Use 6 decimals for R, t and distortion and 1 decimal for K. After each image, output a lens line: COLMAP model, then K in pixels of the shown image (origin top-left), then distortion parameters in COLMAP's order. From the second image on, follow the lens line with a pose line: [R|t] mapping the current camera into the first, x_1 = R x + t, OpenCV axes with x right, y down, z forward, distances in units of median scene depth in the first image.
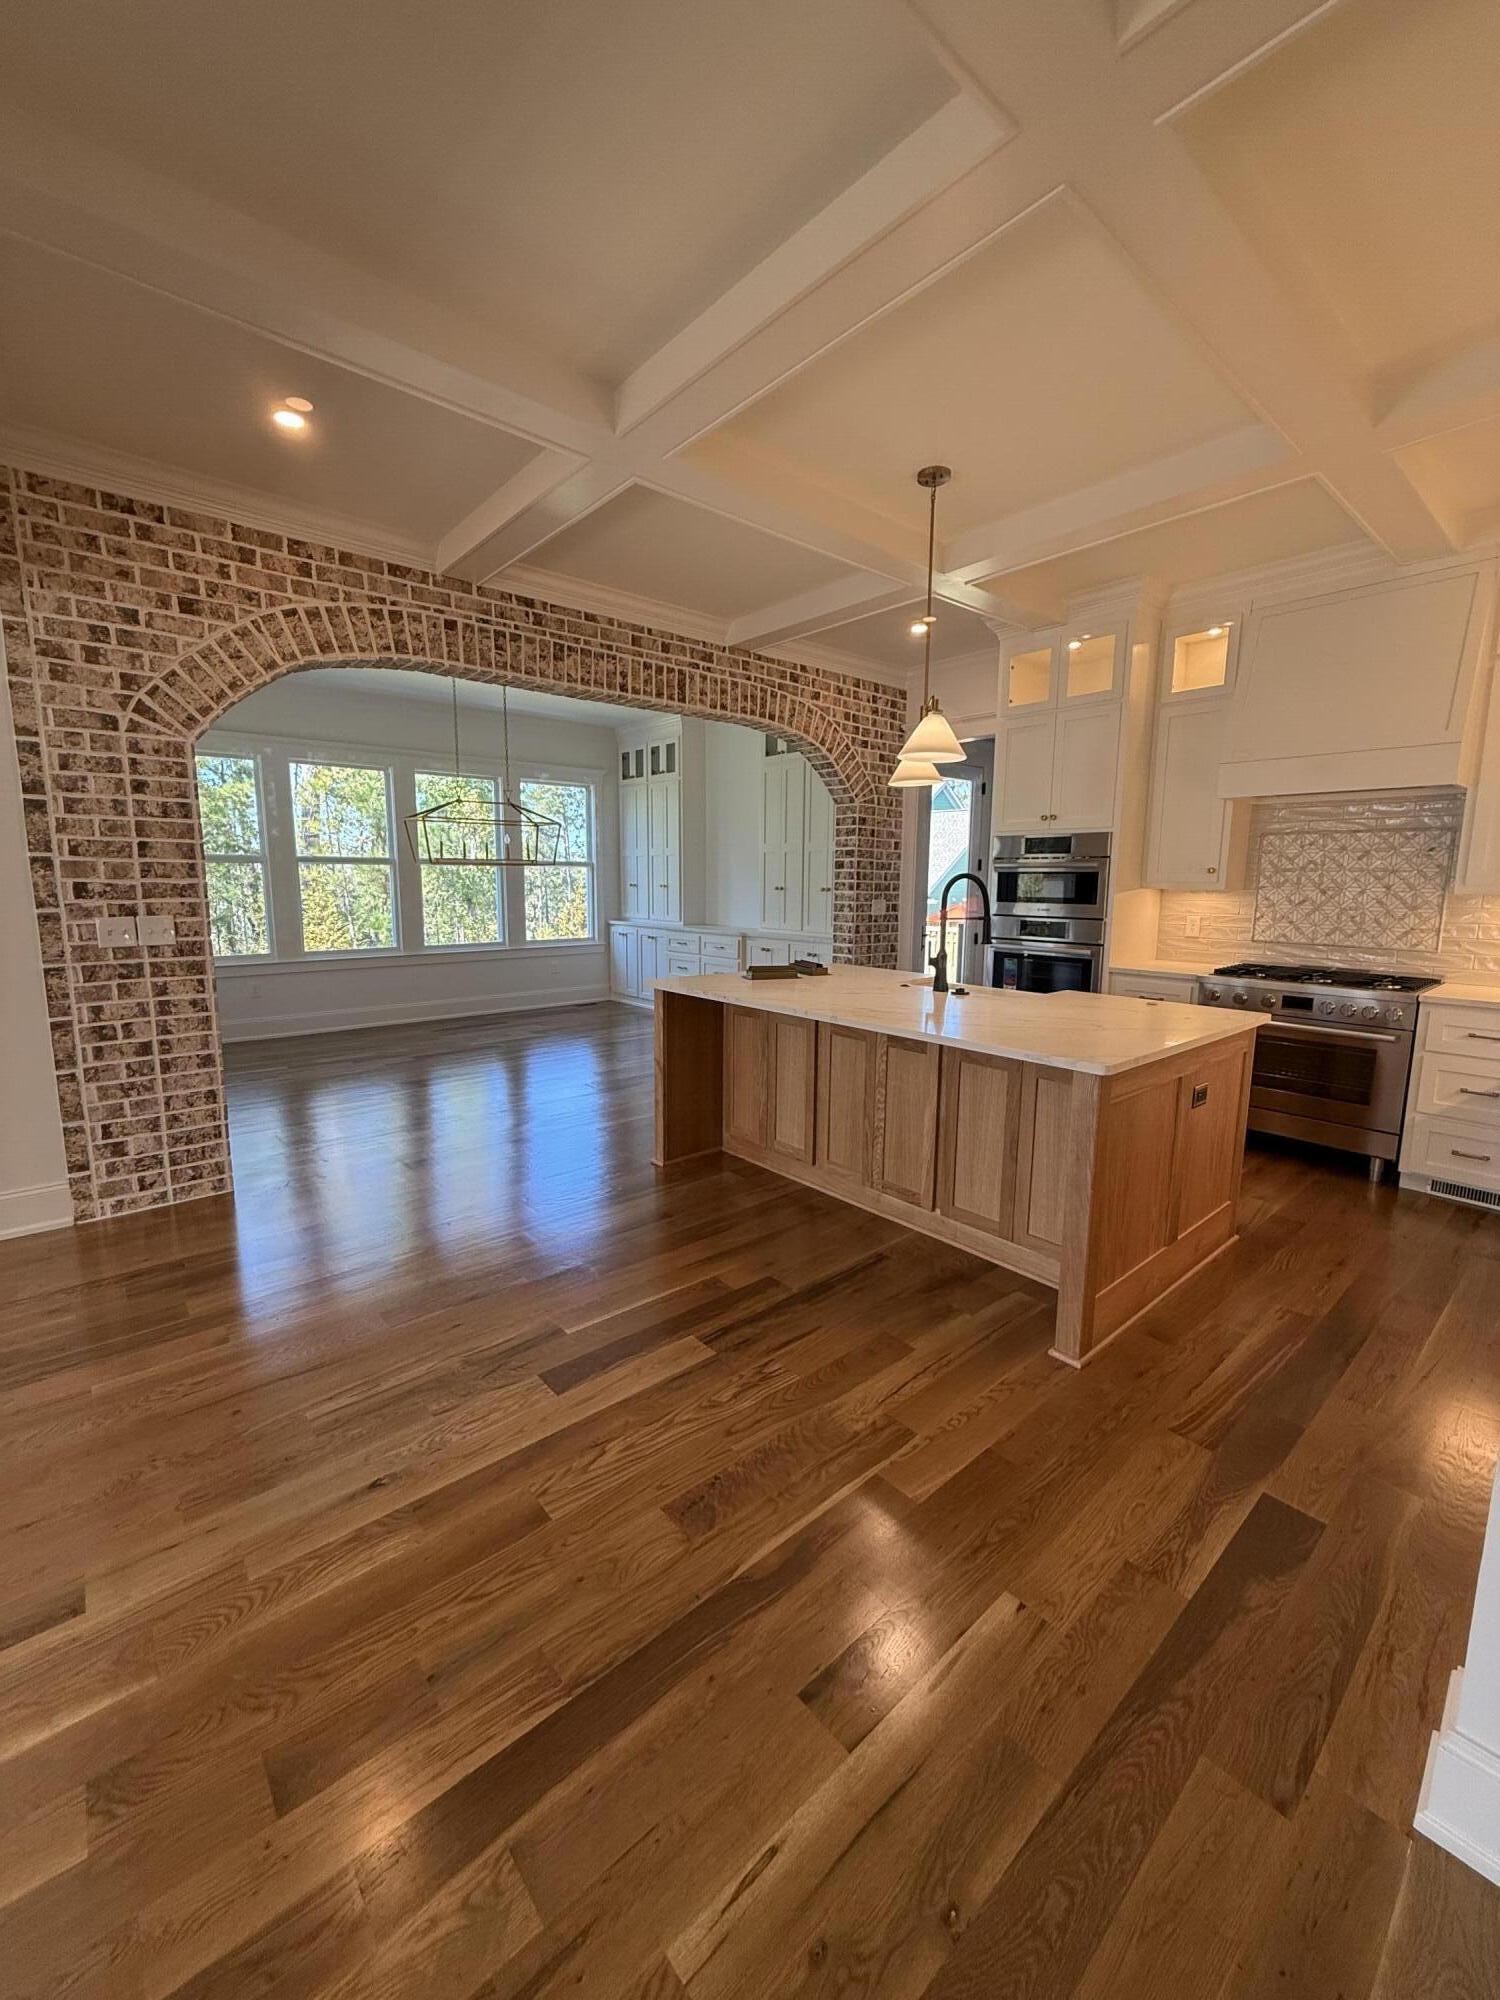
lens RADIAL K [[797.0, 0, 746.2], [0, 797.0, 994.2], [0, 0, 1]] dist [-0.000337, -0.000026]
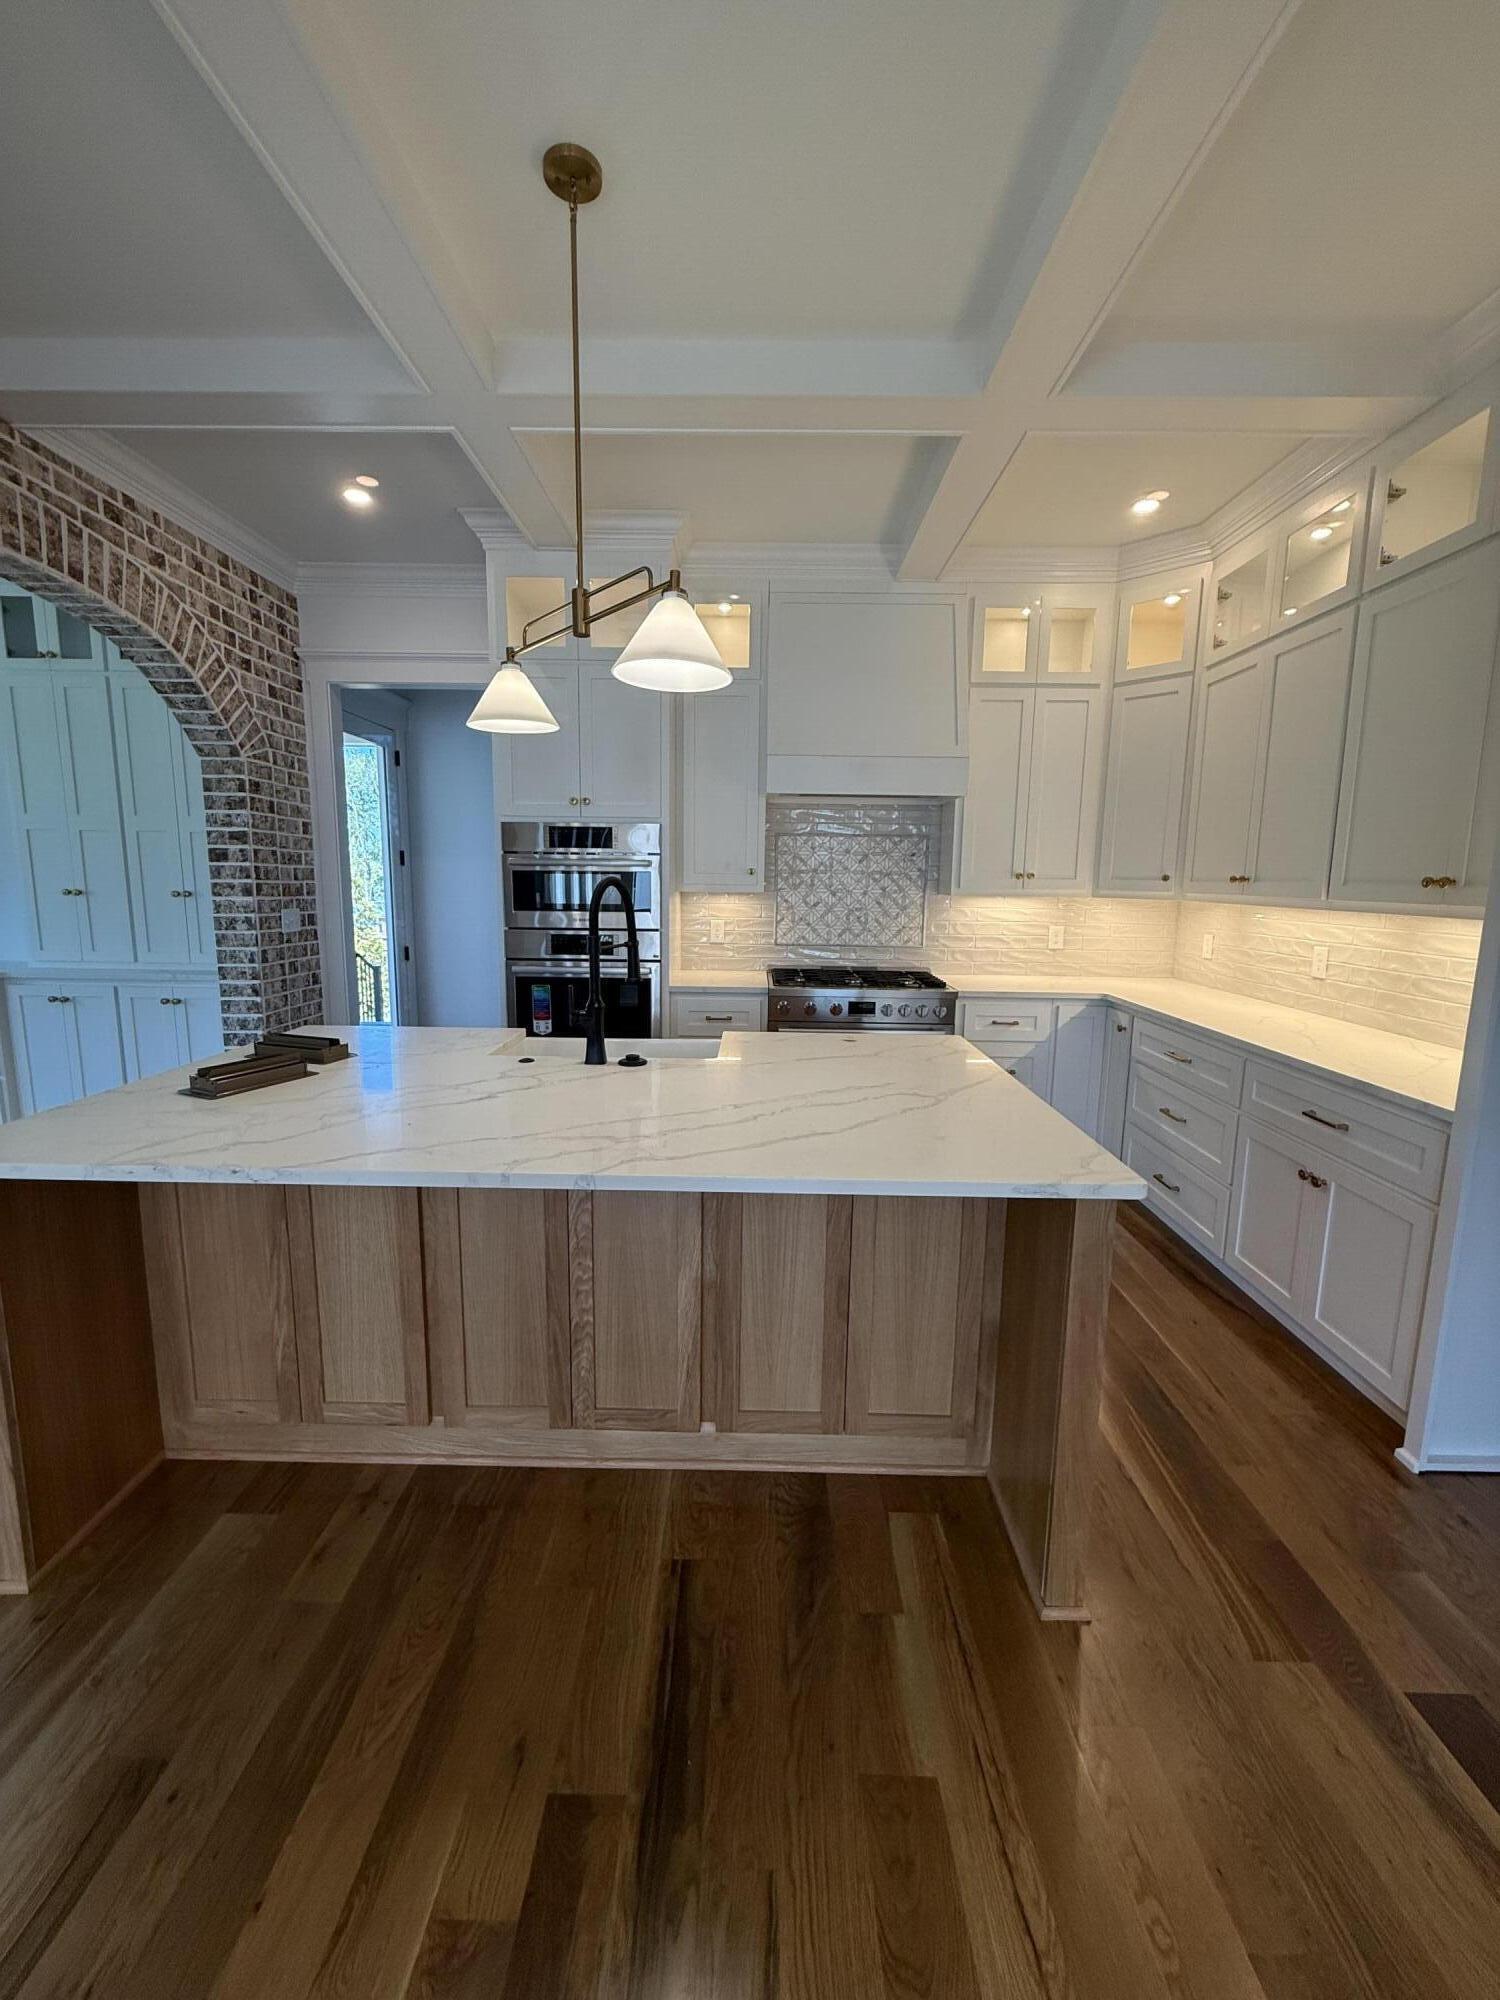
lens RADIAL K [[797.0, 0, 746.2], [0, 797.0, 994.2], [0, 0, 1]] dist [-0.000337, -0.000026]
pose [[0.660980, -0.108931, 0.742455, -0.091743], [0.100414, 0.993349, 0.056346, -0.052516], [-0.743655, 0.037309, 0.667522, 0.309121]]
